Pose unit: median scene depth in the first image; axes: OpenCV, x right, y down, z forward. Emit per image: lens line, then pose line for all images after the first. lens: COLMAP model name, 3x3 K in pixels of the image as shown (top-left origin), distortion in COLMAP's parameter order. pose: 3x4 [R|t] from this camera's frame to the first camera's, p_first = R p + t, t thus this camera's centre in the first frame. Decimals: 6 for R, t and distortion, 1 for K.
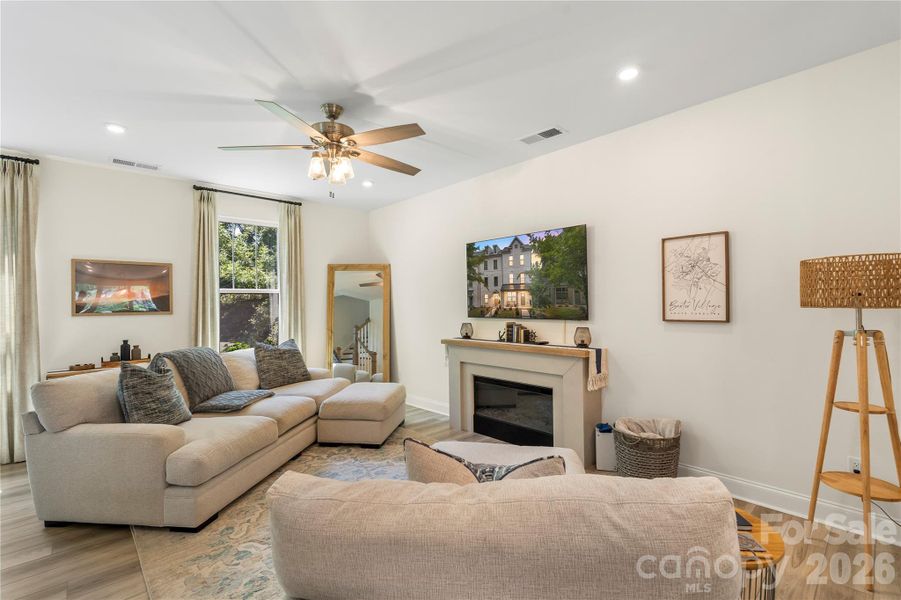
lens RADIAL K [[399.5, 0, 453.4], [0, 399.5, 304.2], [0, 0, 1]] dist [0.004630, -0.001490]
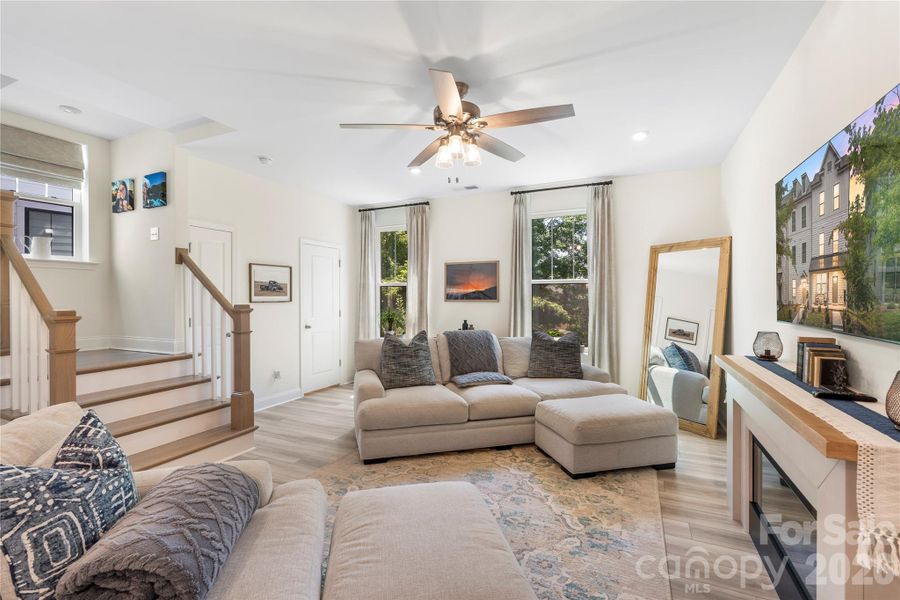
lens RADIAL K [[399.0, 0, 451.9], [0, 399.0, 306.8], [0, 0, 1]] dist [0.004630, -0.001490]
pose [[0.370850, 0.037743, -0.927926, 0.413823], [-0.004720, 0.999238, 0.038757, -0.008479], [0.928681, -0.009993, 0.370745, 0.452669]]
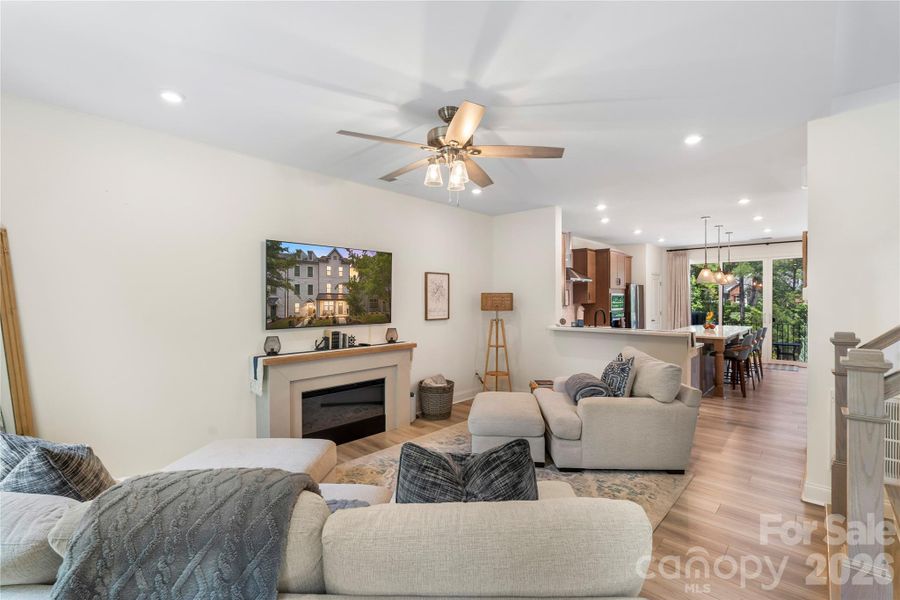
lens RADIAL K [[399.0, 0, 458.1], [0, 399.0, 304.7], [0, 0, 1]] dist [0.004630, -0.001490]
pose [[-0.069457, -0.003545, 0.997579, -0.905472], [0.006928, 0.999968, 0.004036, -0.023412], [-0.997561, 0.007192, -0.069430, 0.748121]]
